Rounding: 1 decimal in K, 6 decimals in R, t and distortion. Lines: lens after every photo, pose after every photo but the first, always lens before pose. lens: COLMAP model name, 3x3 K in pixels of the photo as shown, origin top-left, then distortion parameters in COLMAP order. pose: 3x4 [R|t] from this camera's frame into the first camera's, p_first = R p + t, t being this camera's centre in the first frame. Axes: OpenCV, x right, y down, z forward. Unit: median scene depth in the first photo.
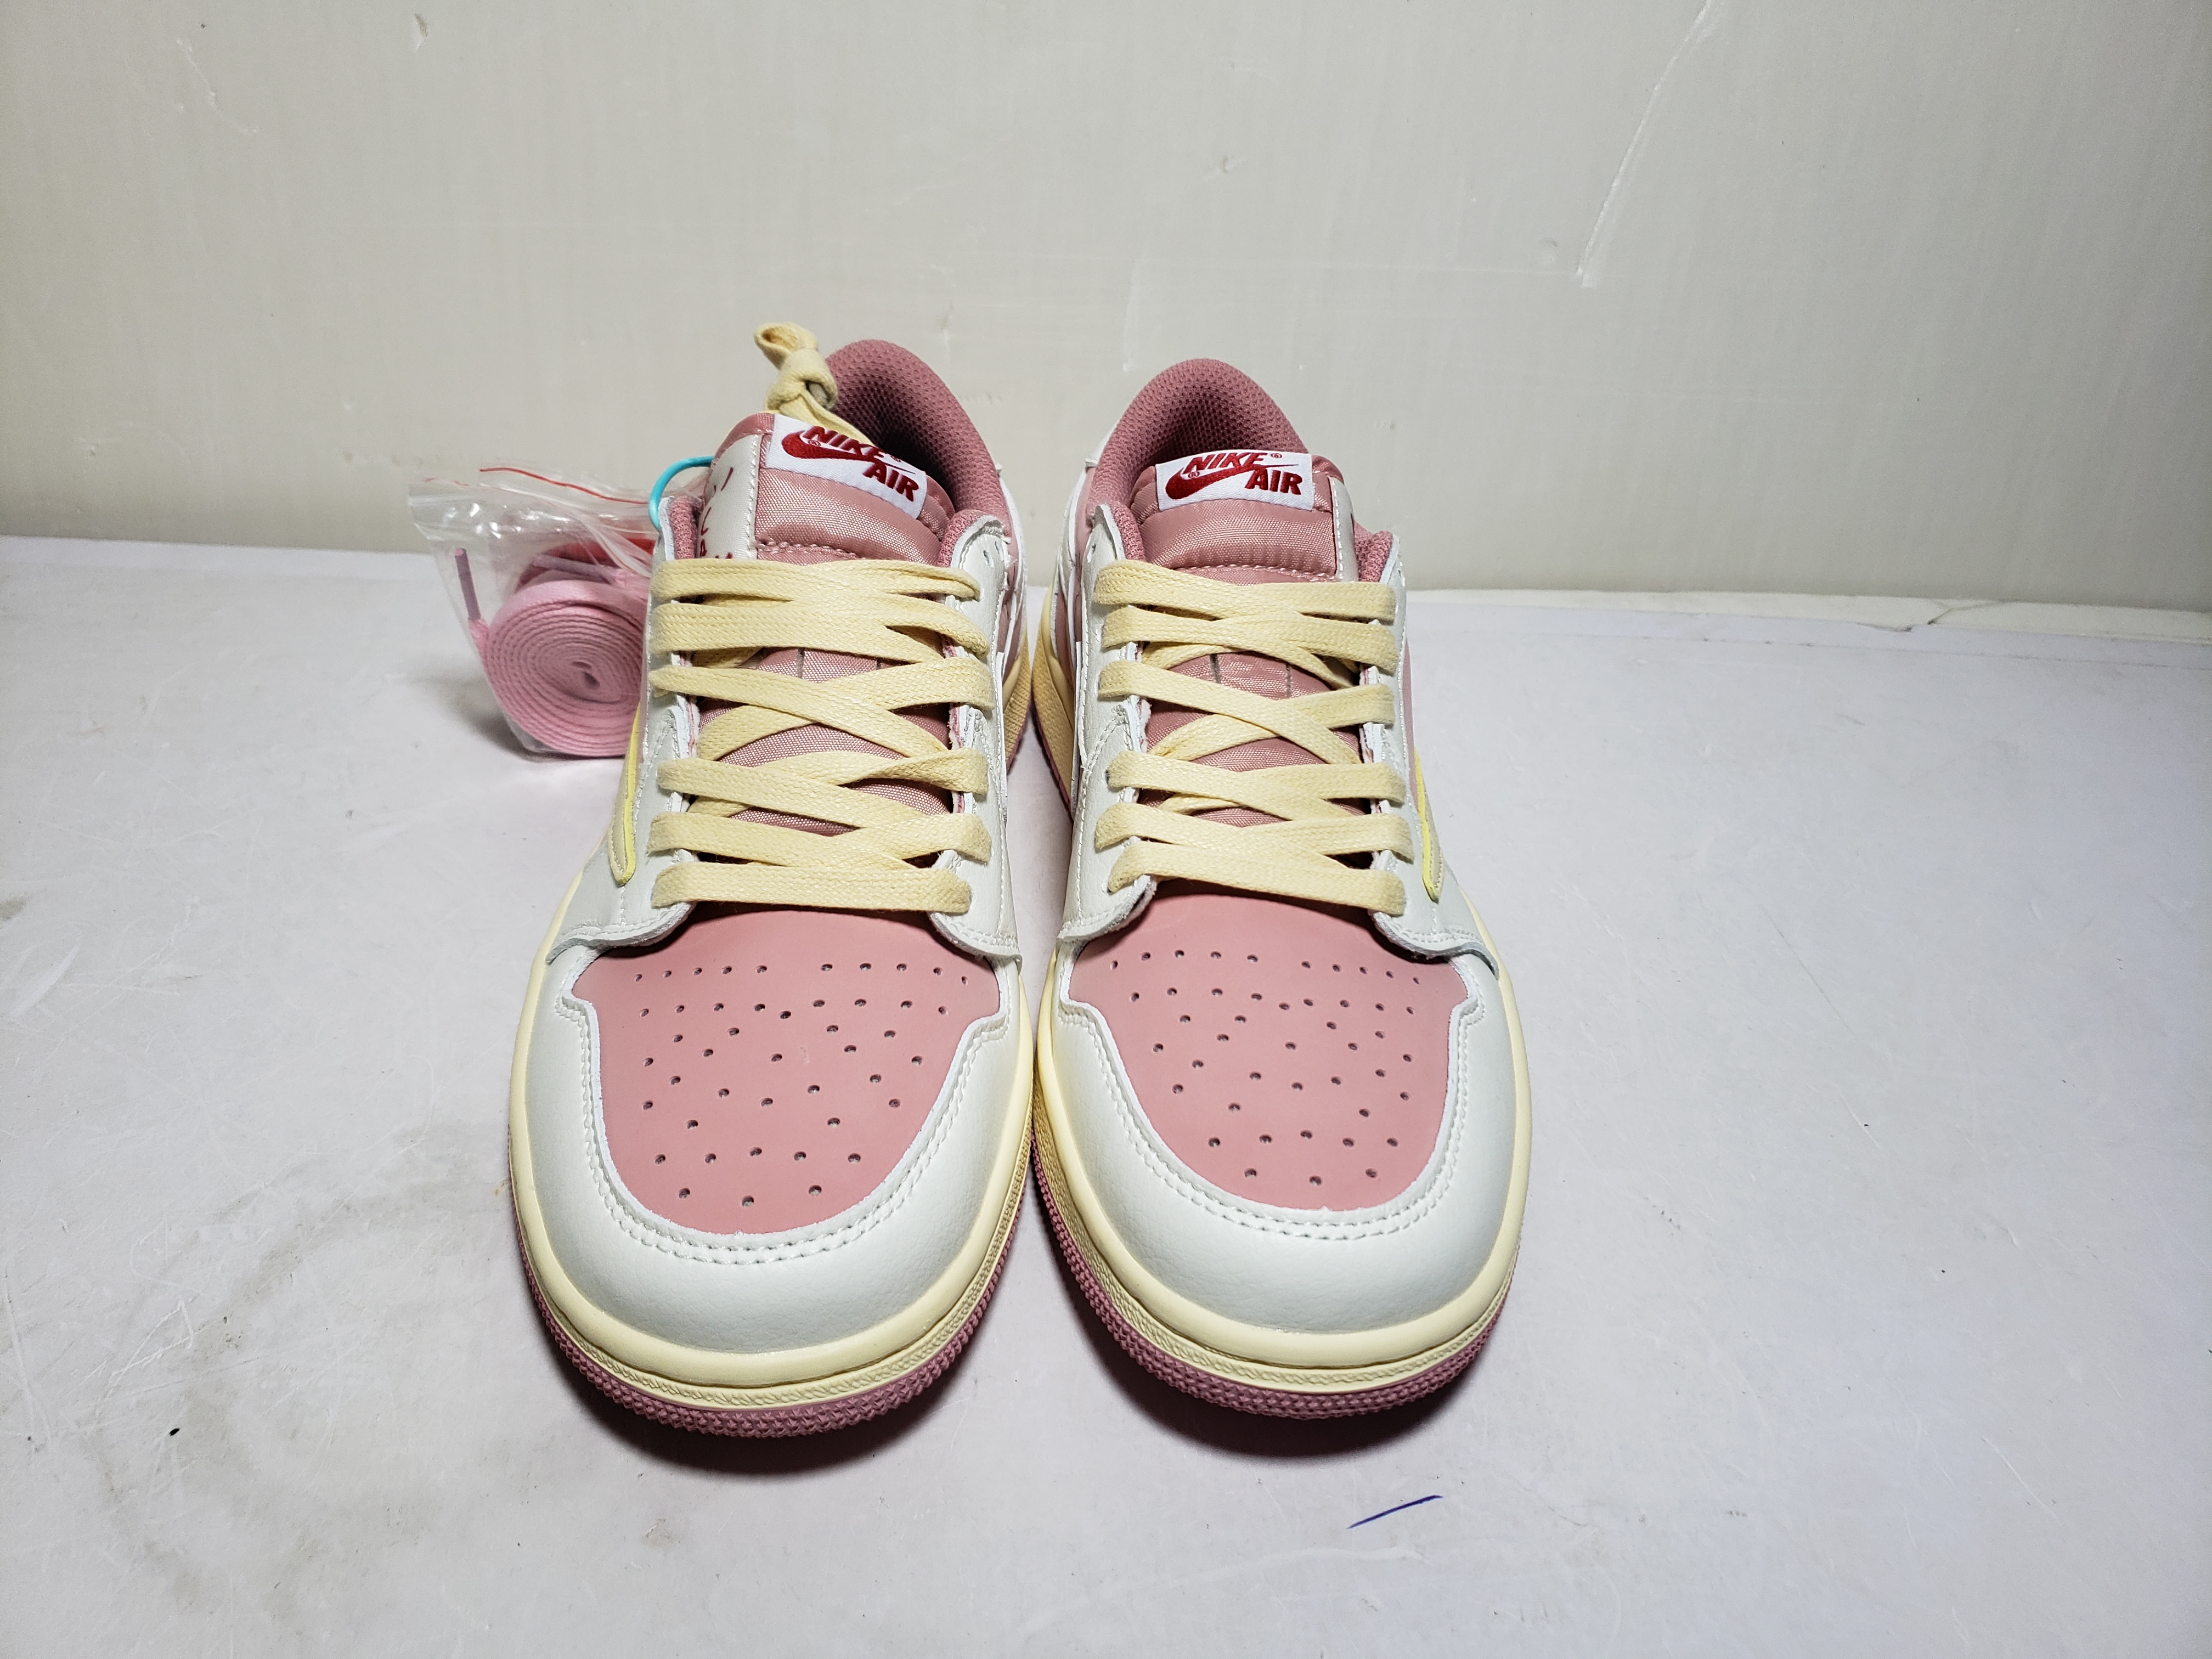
lens RADIAL K [[1707.8, 0, 1082.9], [0, 1707.8, 830.5], [0, 0, 1]] dist [-0.037584, 0.050604]
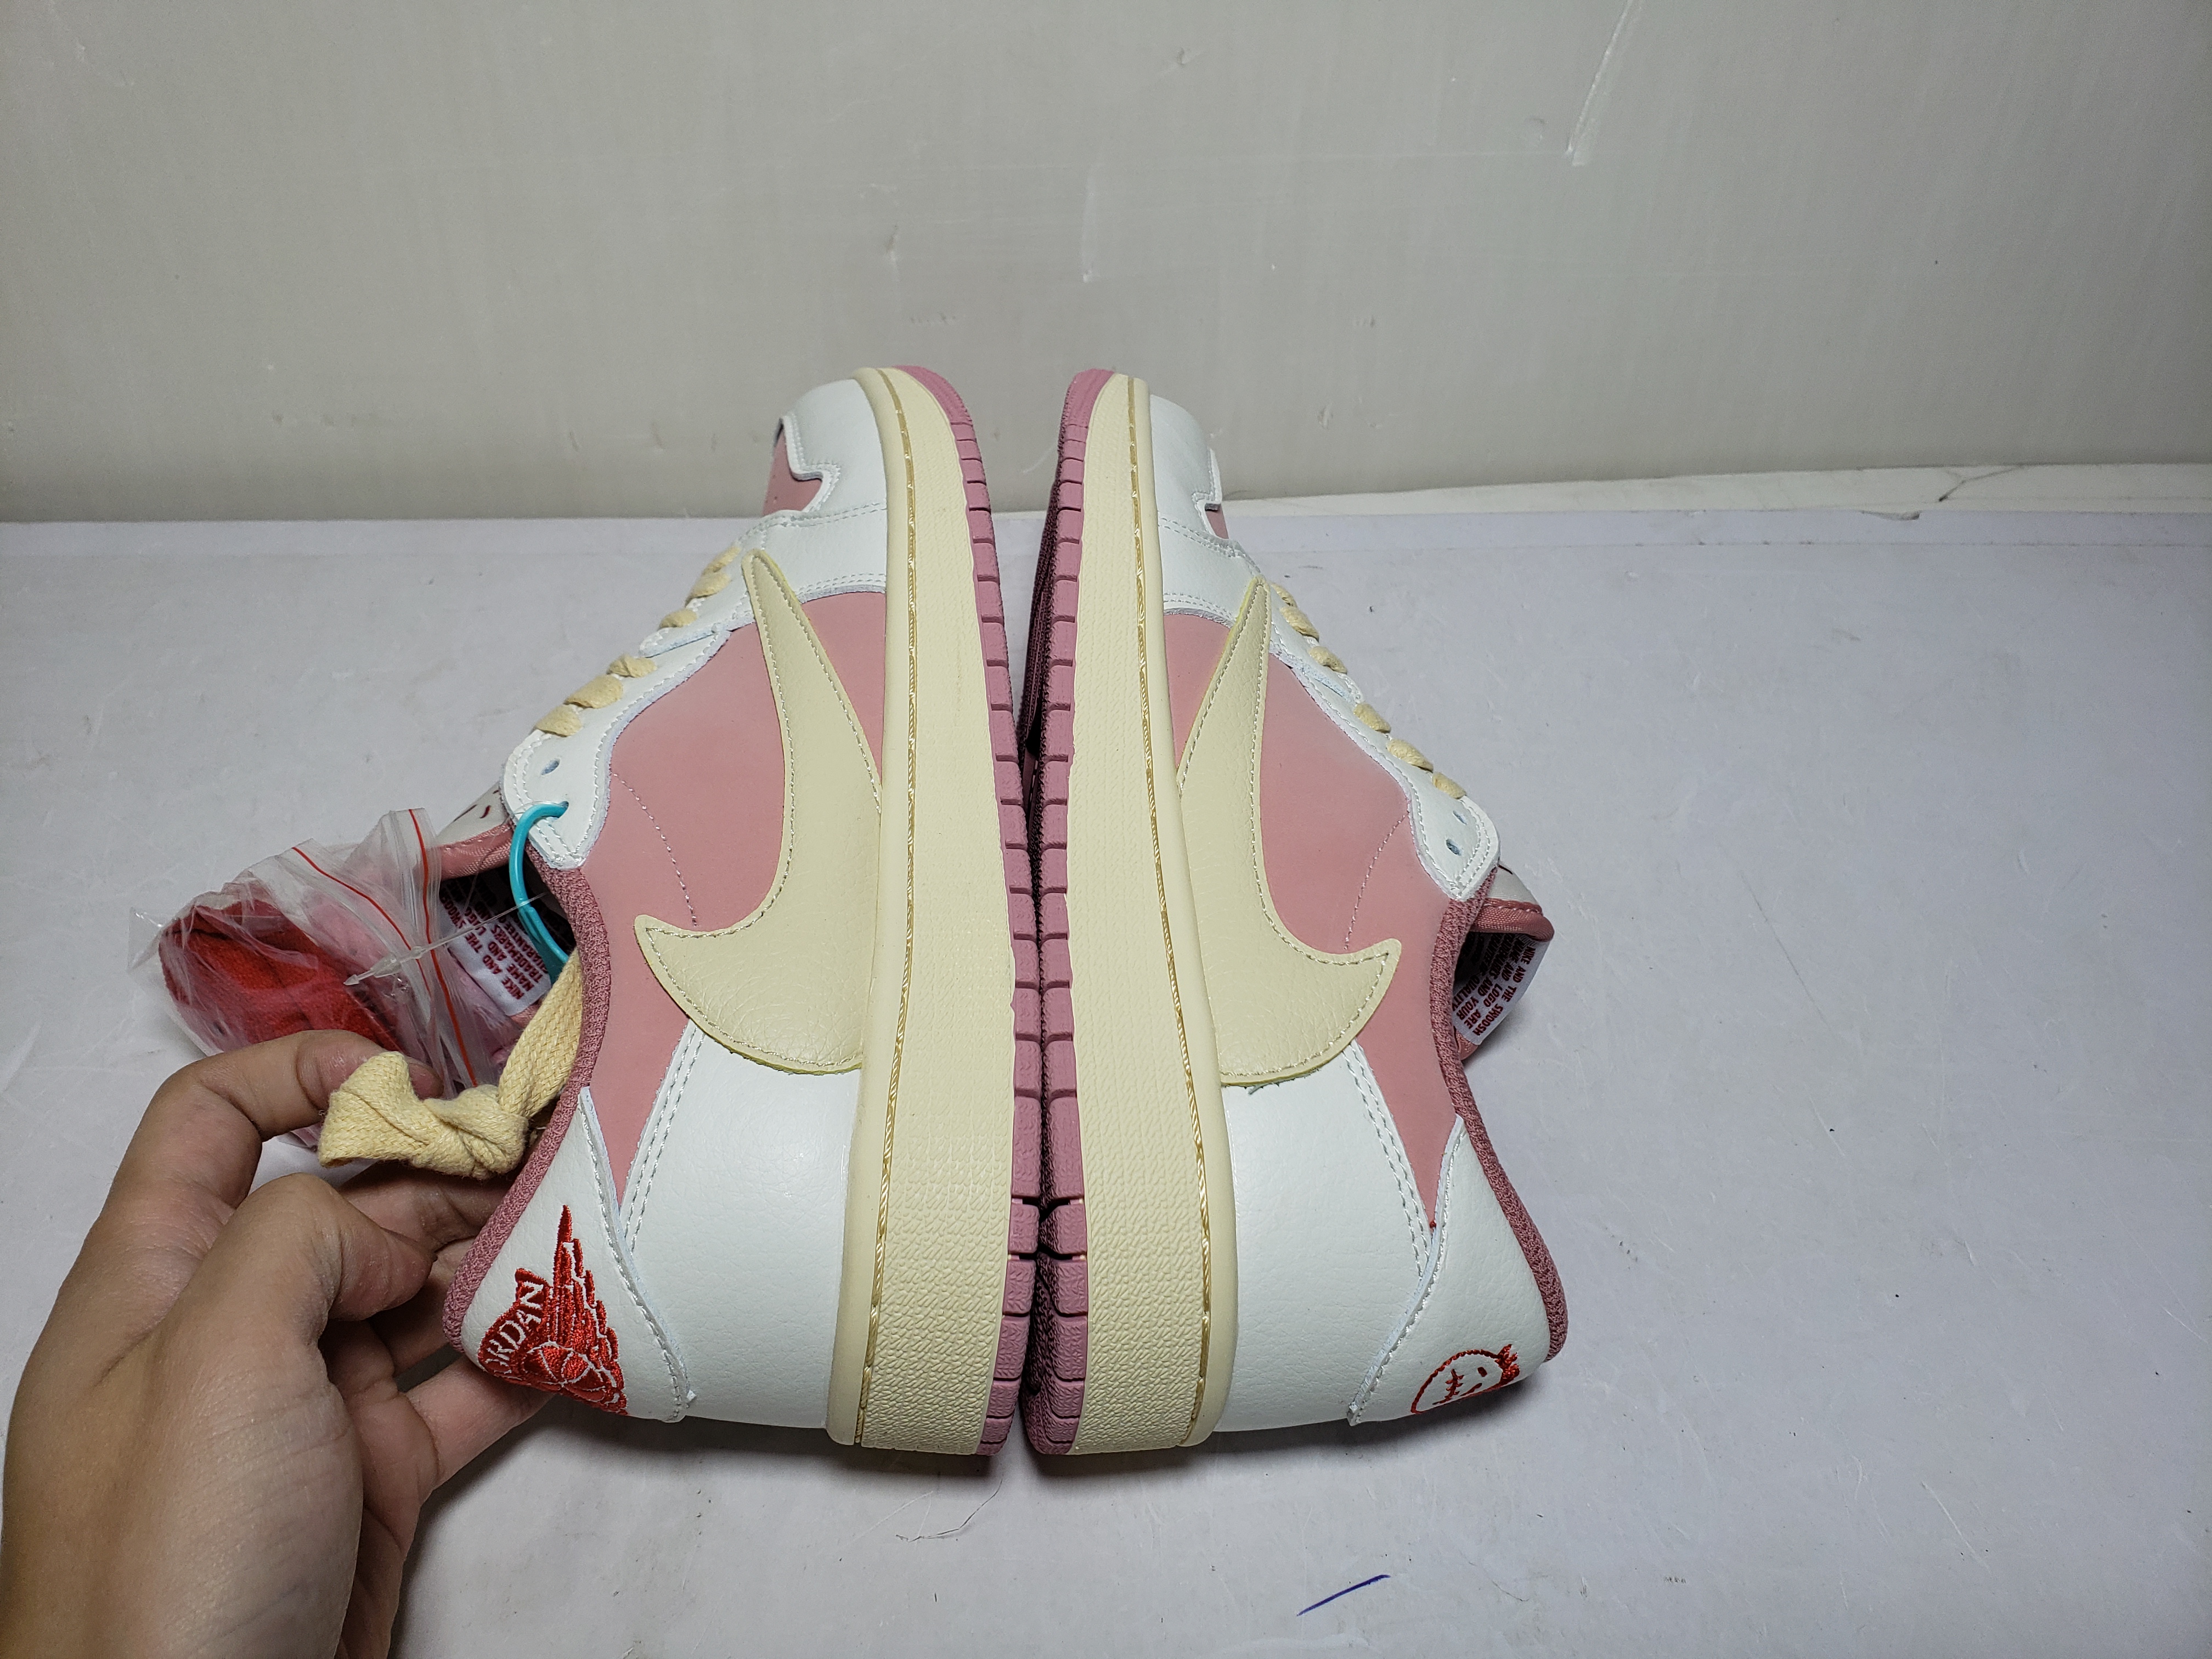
lens RADIAL K [[1707.8, 0, 1108.6], [0, 1707.8, 782.4], [0, 0, 1]] dist [-0.037584, 0.050604]
pose [[0.999134, -0.038665, -0.015397, 0.059675], [0.040549, 0.987709, 0.150950, -0.199543], [0.009371, -0.151443, 0.988422, 0.037650]]
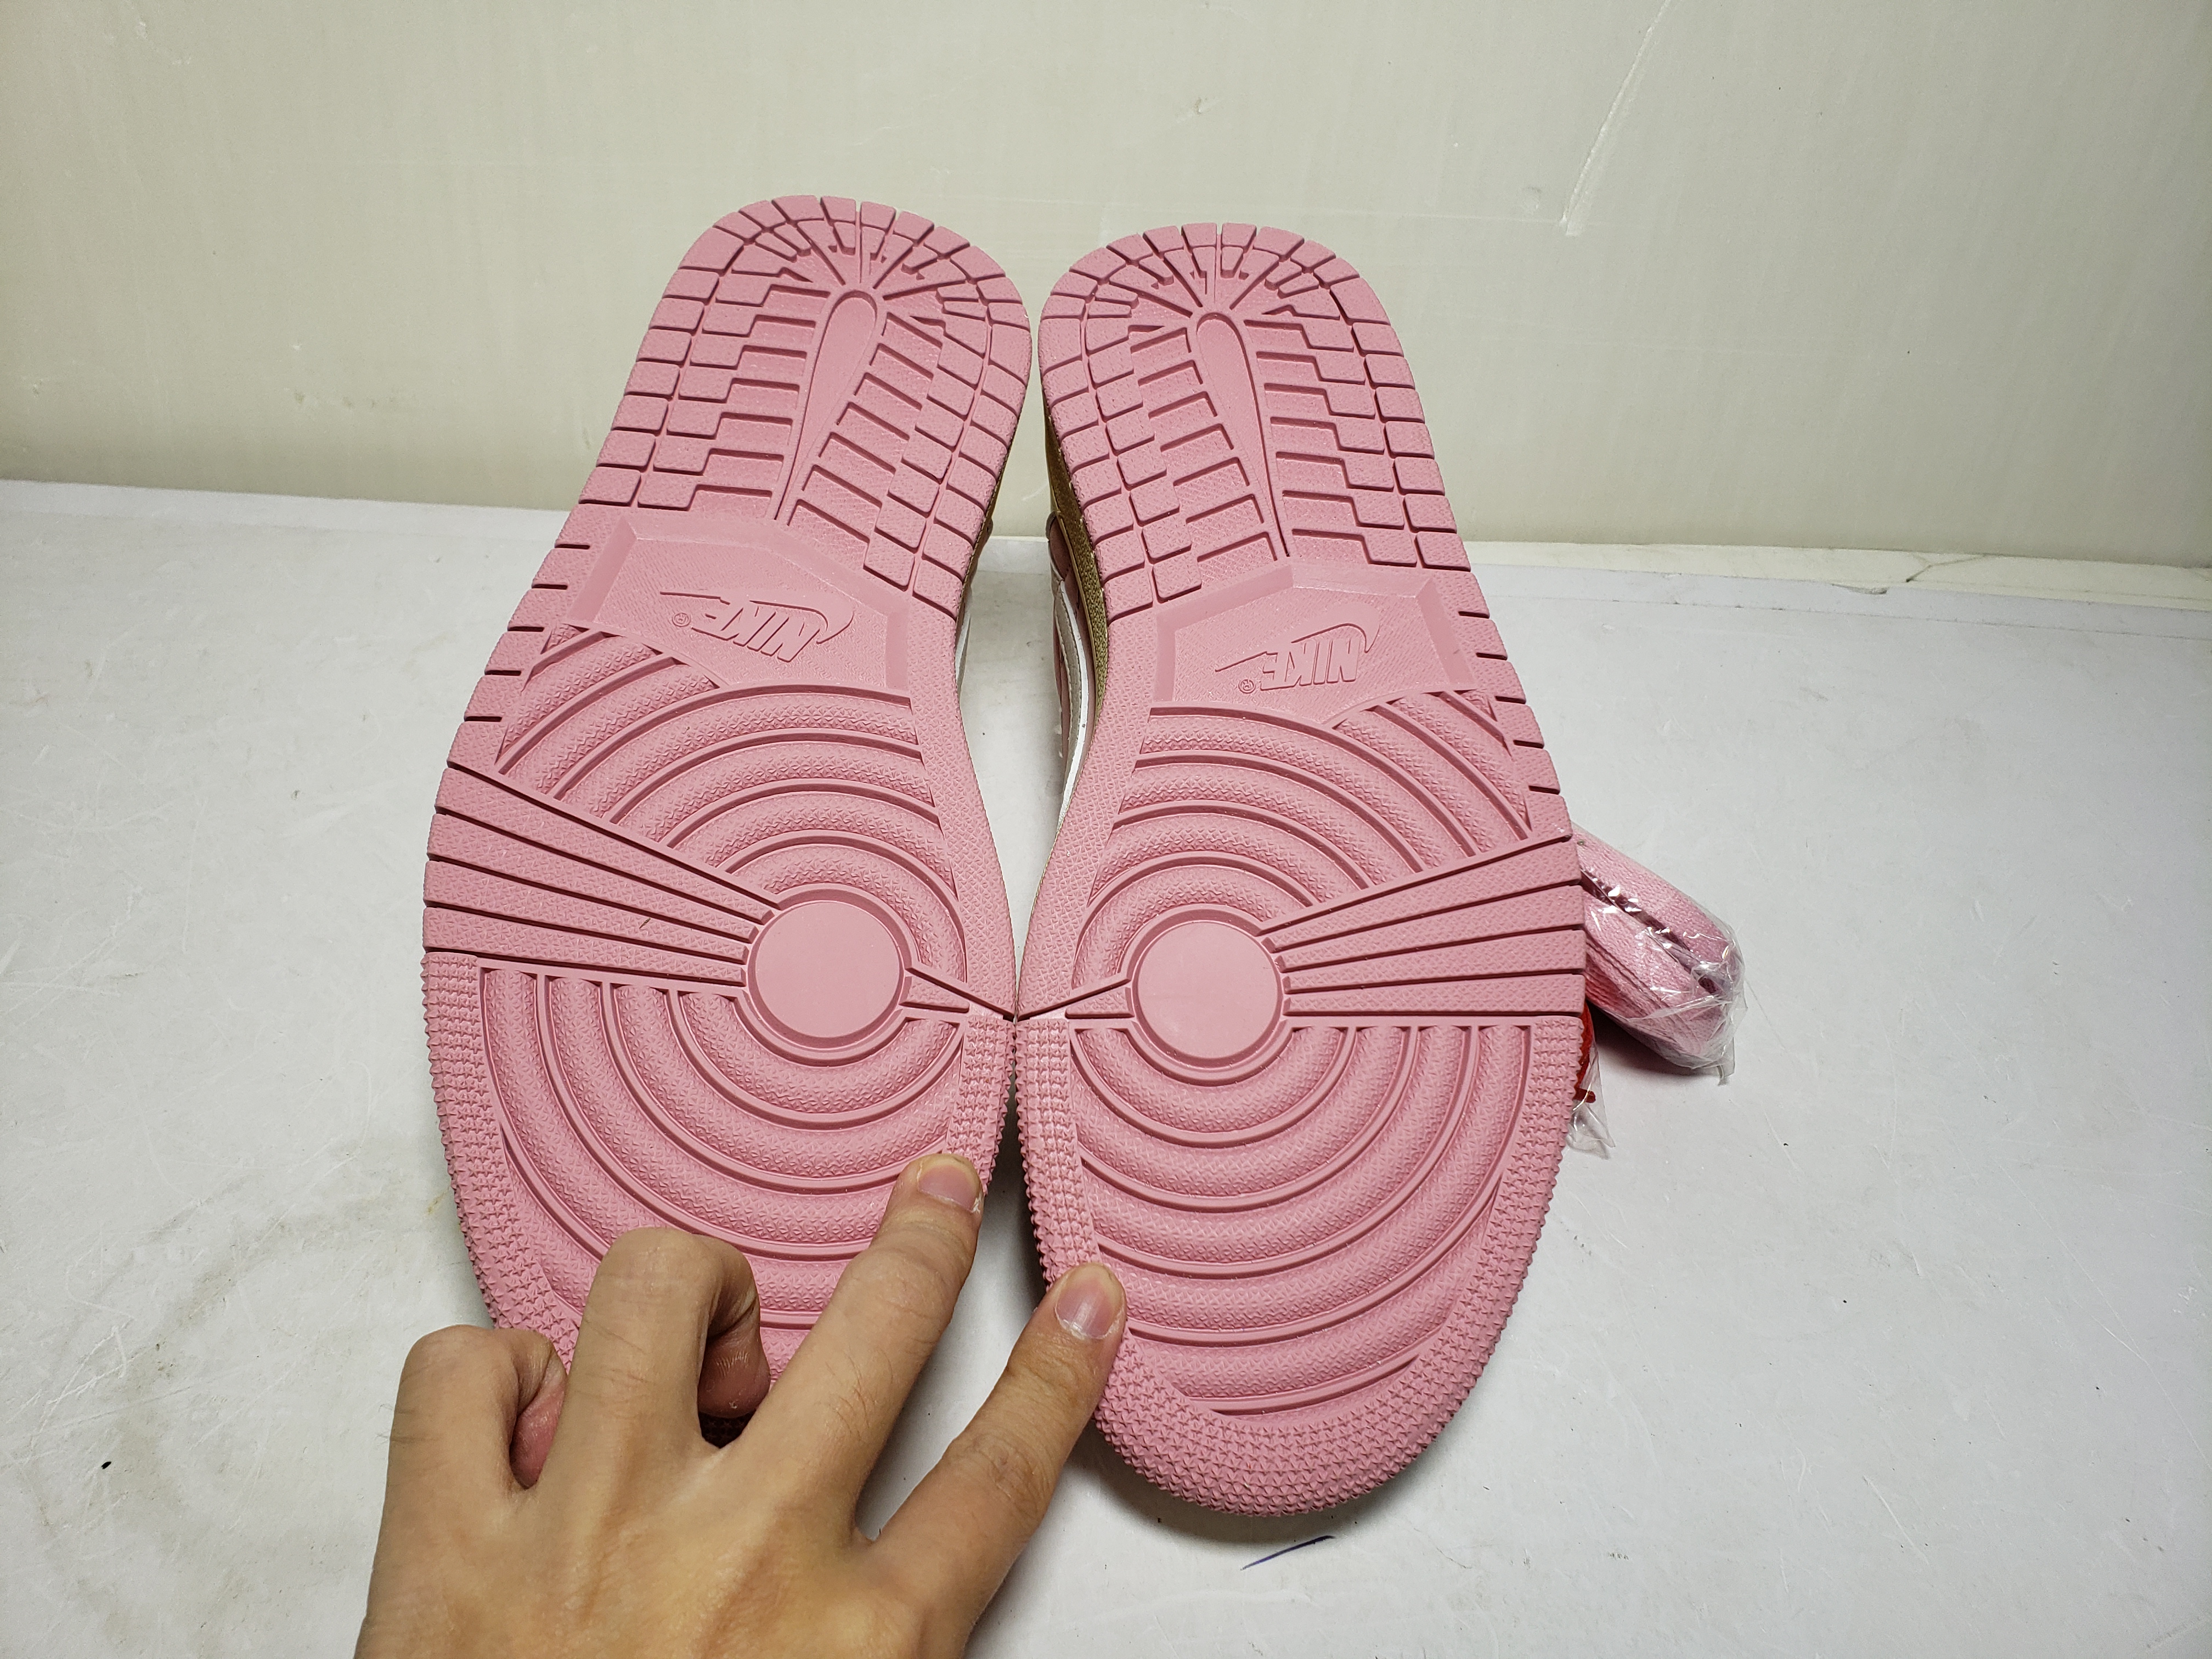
lens RADIAL K [[1707.8, 0, 1106.8], [0, 1707.8, 795.8], [0, 0, 1]] dist [-0.037584, 0.050604]
pose [[0.999857, 0.016798, 0.002153, 0.049815], [-0.016921, 0.996066, 0.086980, -0.117379], [-0.000684, -0.087004, 0.996208, 0.004348]]
